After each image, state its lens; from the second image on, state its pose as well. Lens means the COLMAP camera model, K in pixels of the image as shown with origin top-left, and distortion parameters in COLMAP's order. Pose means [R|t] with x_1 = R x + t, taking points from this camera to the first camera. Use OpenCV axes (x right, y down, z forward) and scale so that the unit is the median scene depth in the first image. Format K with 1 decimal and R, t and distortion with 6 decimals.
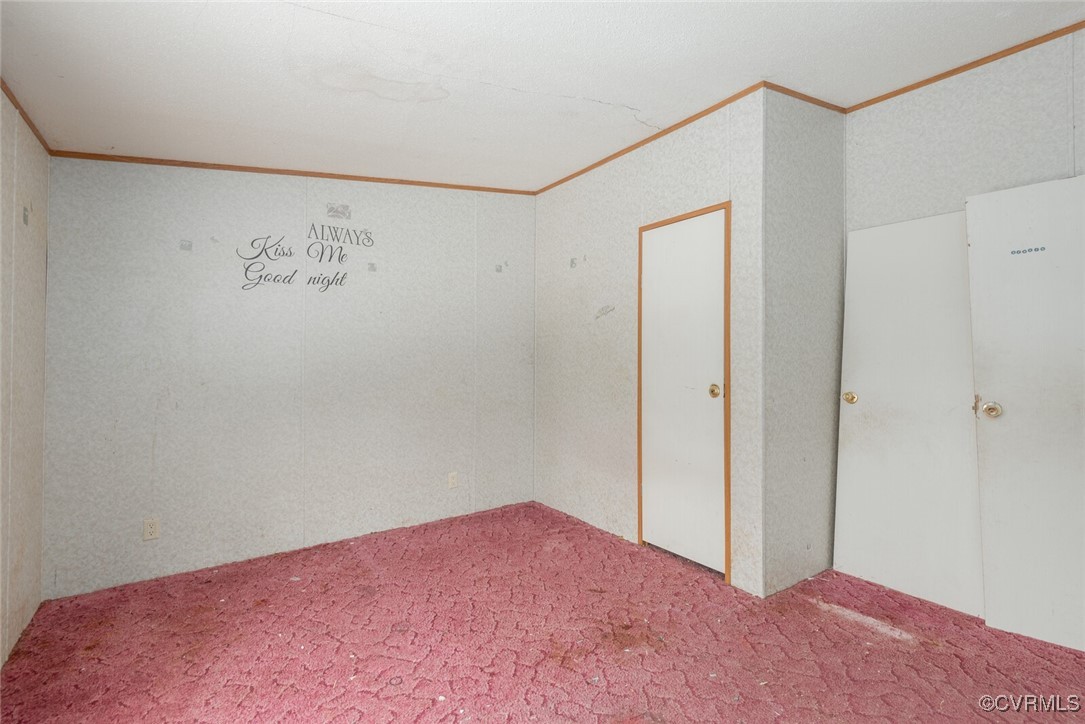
lens RADIAL K [[495.5, 0, 542.8], [0, 495.5, 359.4], [0, 0, 1]] dist [0.028455, -0.017410]
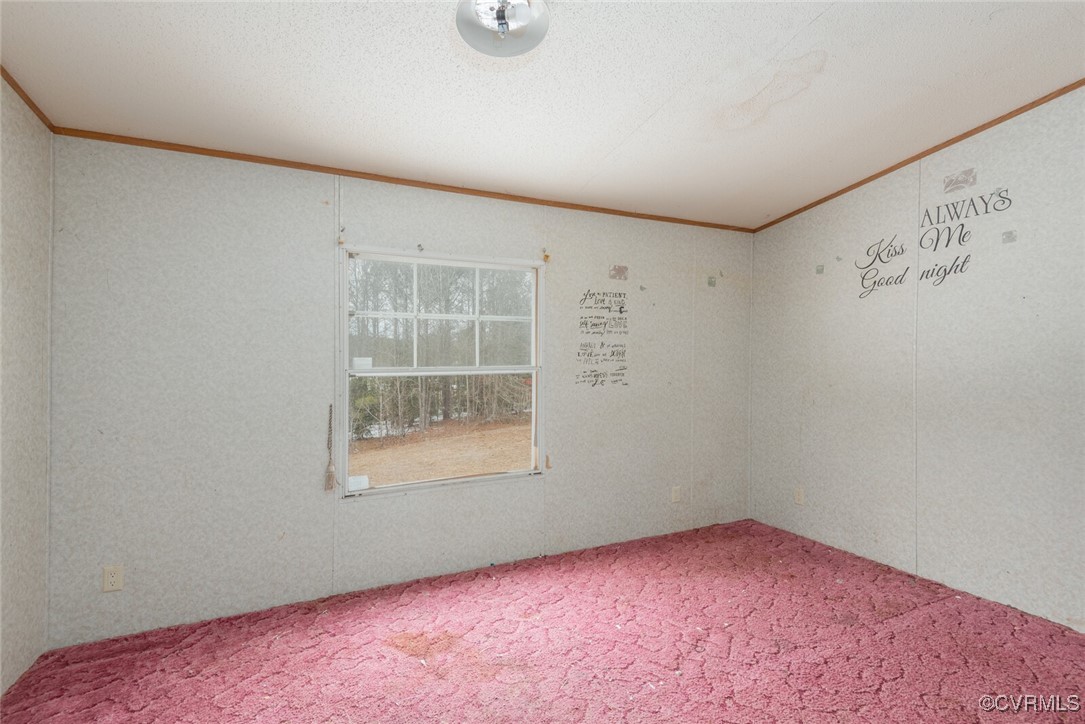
lens RADIAL K [[495.5, 0, 542.8], [0, 495.5, 359.4], [0, 0, 1]] dist [0.028455, -0.017410]
pose [[-0.163451, -0.008040, -0.986519, 0.508121], [0.002116, 0.999962, -0.008501, -0.003532], [0.986549, -0.003477, -0.163428, 0.477224]]
